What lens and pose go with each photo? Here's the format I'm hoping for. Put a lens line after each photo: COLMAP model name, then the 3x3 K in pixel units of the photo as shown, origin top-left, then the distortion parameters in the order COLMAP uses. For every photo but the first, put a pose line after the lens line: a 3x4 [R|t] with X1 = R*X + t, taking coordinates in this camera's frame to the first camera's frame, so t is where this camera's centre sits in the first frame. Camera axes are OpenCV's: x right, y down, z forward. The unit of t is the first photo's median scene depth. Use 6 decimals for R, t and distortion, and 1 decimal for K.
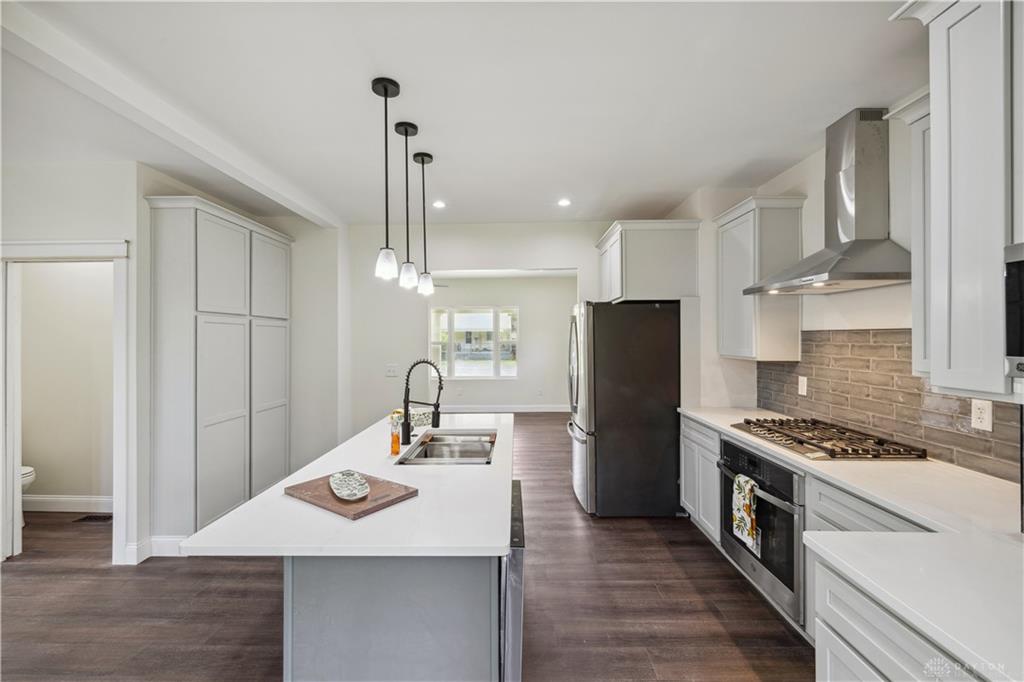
lens RADIAL K [[430.8, 0, 503.6], [0, 430.8, 333.8], [0, 0, 1]] dist [-0.000337, 0.000159]
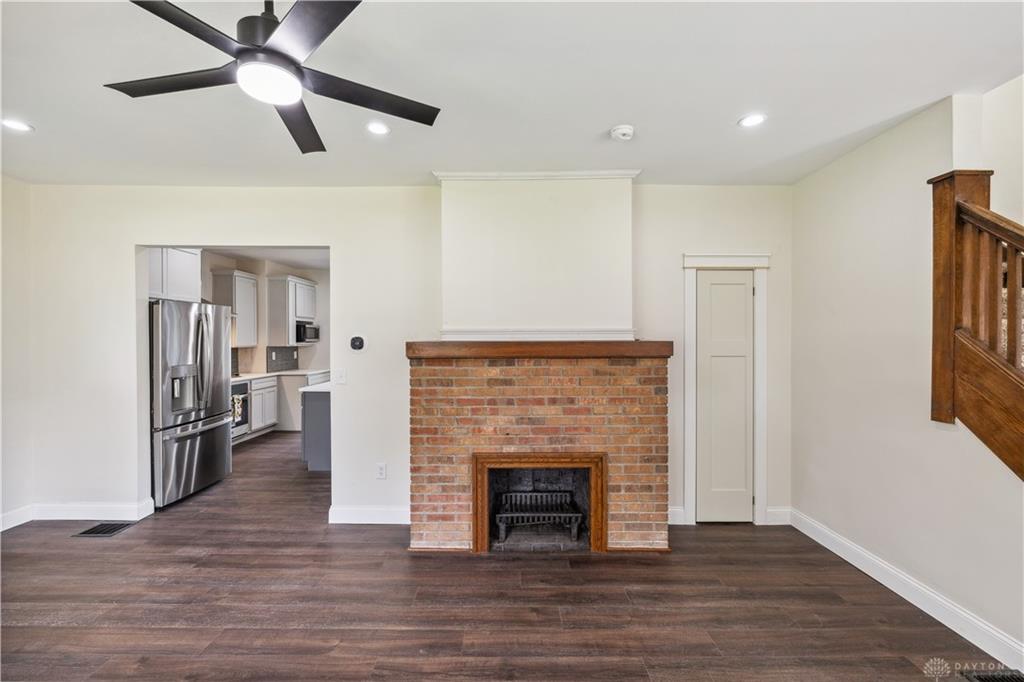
lens RADIAL K [[430.7, 0, 512.0], [0, 430.7, 341.0], [0, 0, 1]] dist [-0.004904, -0.000267]
pose [[-0.999831, 0.006003, -0.017390, -0.796191], [0.005998, 0.999982, 0.000368, 0.036687], [0.017391, 0.000263, -0.999849, 2.922341]]
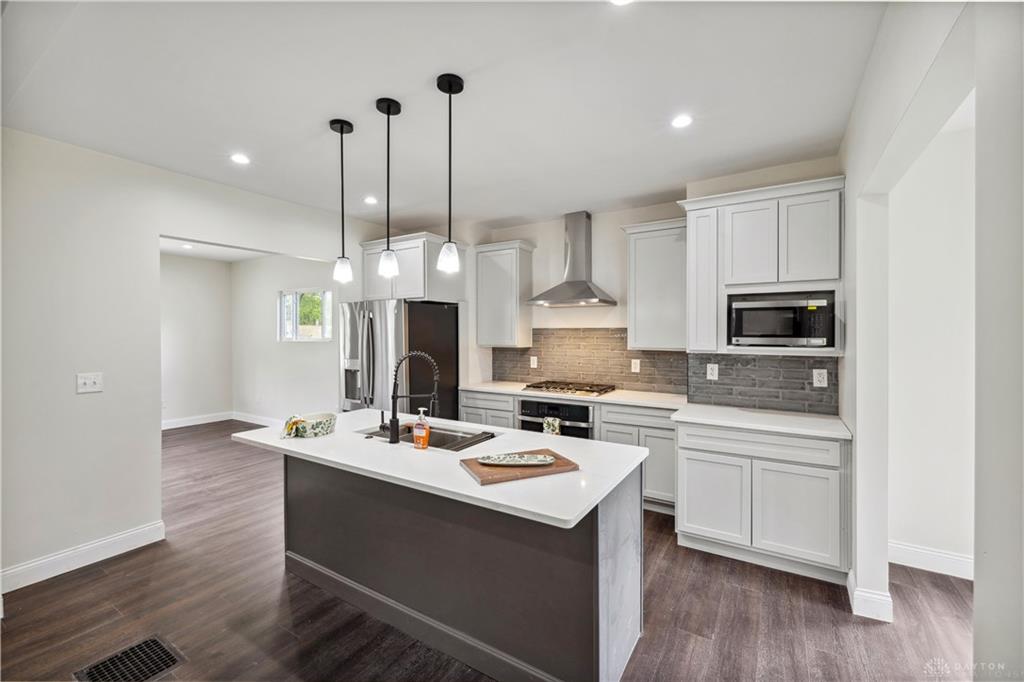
lens RADIAL K [[428.3, 0, 509.8], [0, 428.3, 334.0], [0, 0, 1]] dist [-0.001139, 0.000054]
pose [[0.507797, 0.003155, 0.861471, -0.789212], [-0.009951, 0.999948, 0.002203, 0.012175], [-0.861419, -0.009691, 0.507802, 0.269746]]
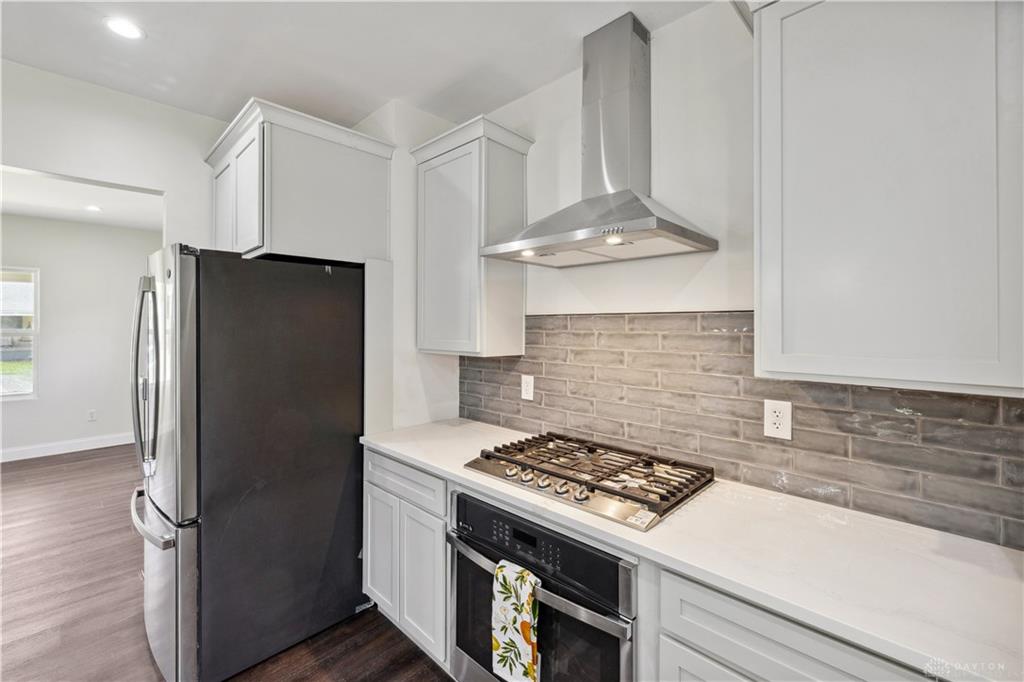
lens RADIAL K [[432.6, 0, 509.4], [0, 432.6, 323.5], [0, 0, 1]] dist [-0.000496, 0.000049]
pose [[0.677218, 0.009704, 0.735718, 0.115147], [-0.009782, 0.999943, -0.004186, 0.011862], [-0.735717, -0.004362, 0.677275, 0.533566]]
